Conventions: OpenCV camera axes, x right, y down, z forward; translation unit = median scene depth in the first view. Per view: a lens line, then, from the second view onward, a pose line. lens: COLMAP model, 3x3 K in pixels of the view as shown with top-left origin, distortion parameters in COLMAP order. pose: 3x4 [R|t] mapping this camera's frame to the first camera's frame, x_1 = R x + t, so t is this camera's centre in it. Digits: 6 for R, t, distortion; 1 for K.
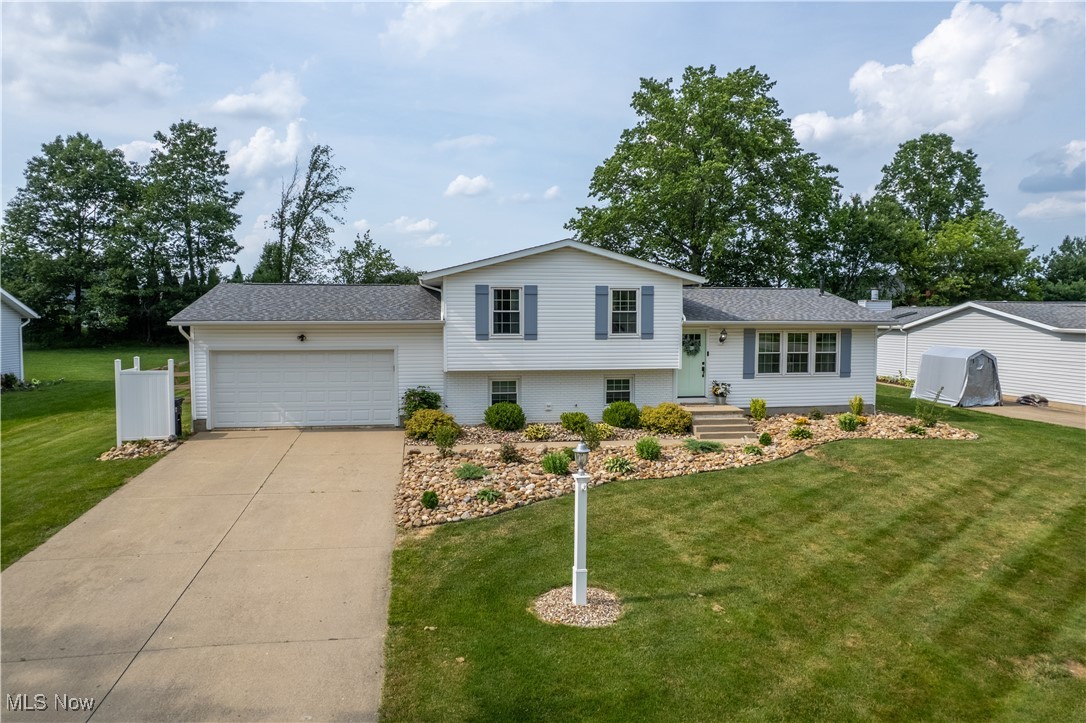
lens RADIAL K [[698.9, 0, 541.7], [0, 698.9, 358.5], [0, 0, 1]] dist [-0.076479, 0.067006]
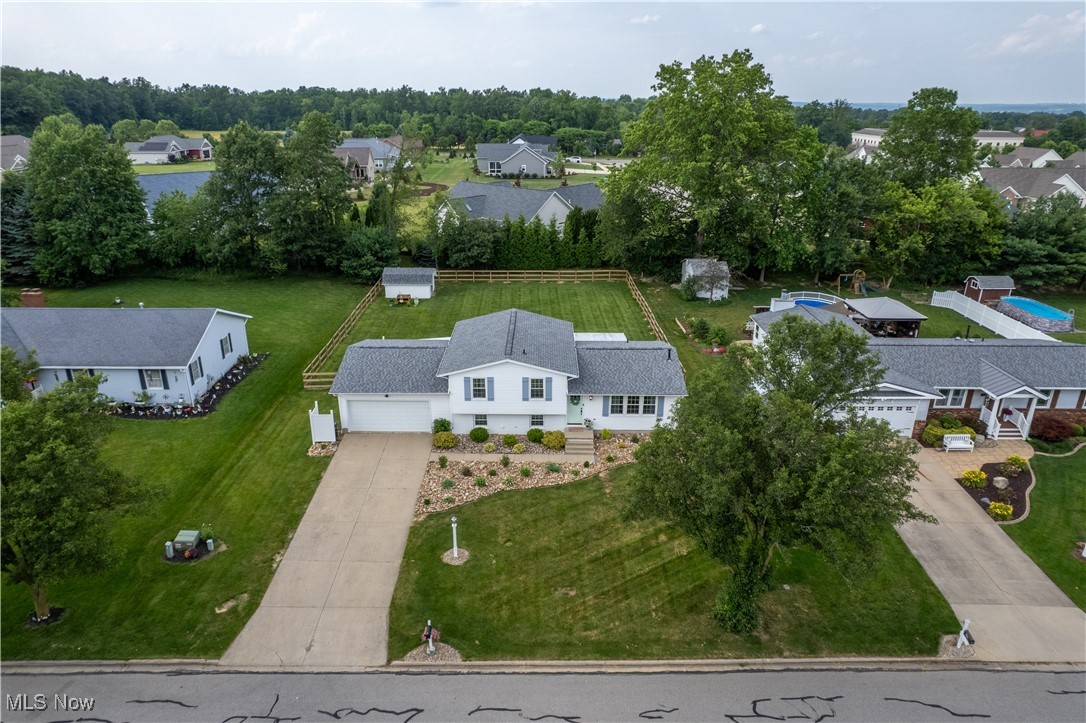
lens RADIAL K [[698.9, 0, 541.7], [0, 698.9, 358.5], [0, 0, 1]] dist [-0.076479, 0.067006]
pose [[0.985493, 0.063722, -0.157297, 0.447545], [-0.013623, 0.953547, 0.300937, -0.766211], [0.169167, -0.294428, 0.940582, -0.894606]]
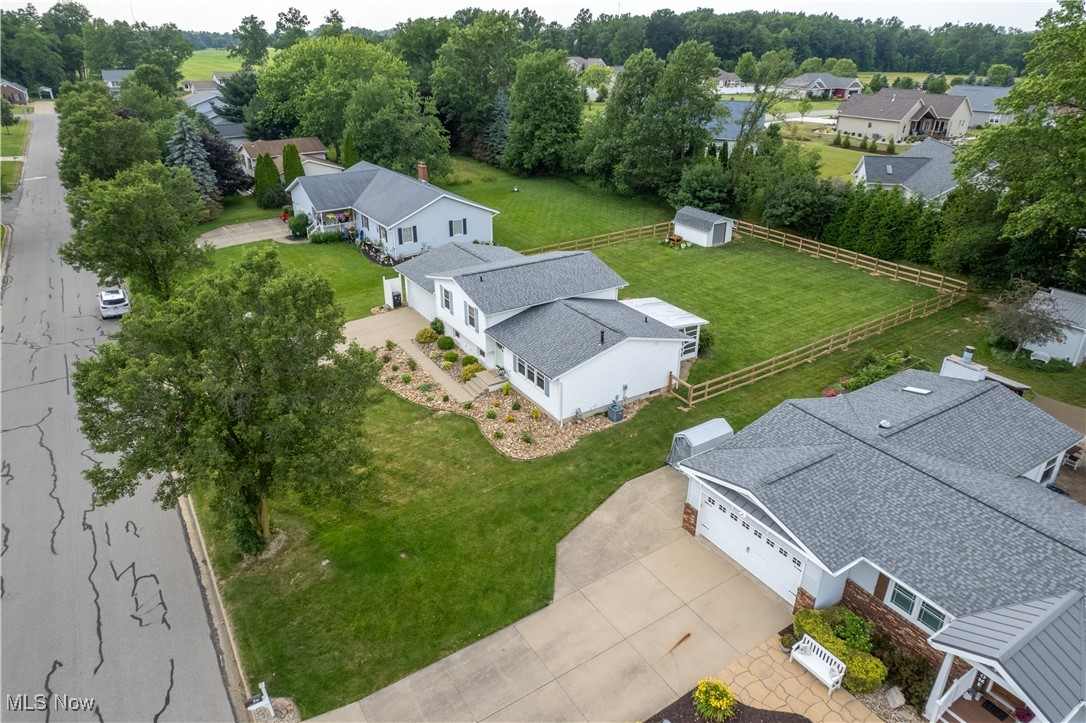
lens RADIAL K [[698.9, 0, 541.7], [0, 698.9, 358.5], [0, 0, 1]] dist [-0.076479, 0.067006]
pose [[0.371293, 0.389215, -0.843003, 1.950252], [-0.050077, 0.914976, 0.400389, -0.776582], [0.927165, -0.106446, 0.359215, 0.443985]]
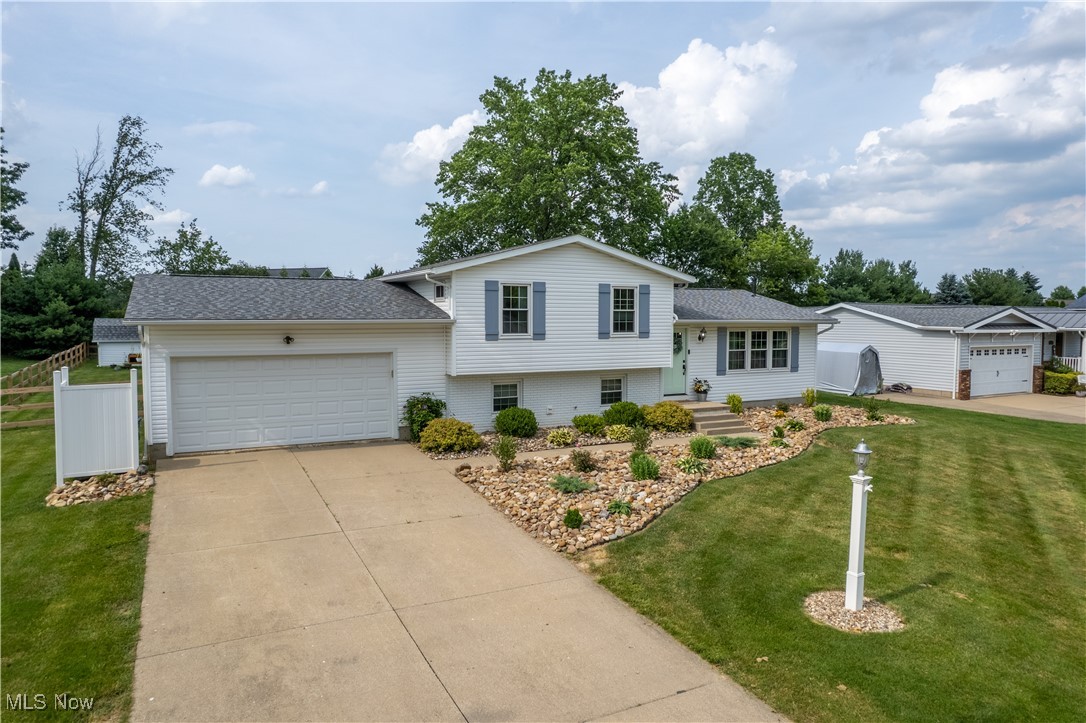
lens RADIAL K [[698.9, 0, 541.7], [0, 698.9, 358.5], [0, 0, 1]] dist [-0.076479, 0.067006]
pose [[0.949767, -0.018102, 0.312435, -0.299903], [0.018361, 0.999829, 0.002112, -0.003434], [-0.312420, 0.003730, 0.949937, 0.101576]]
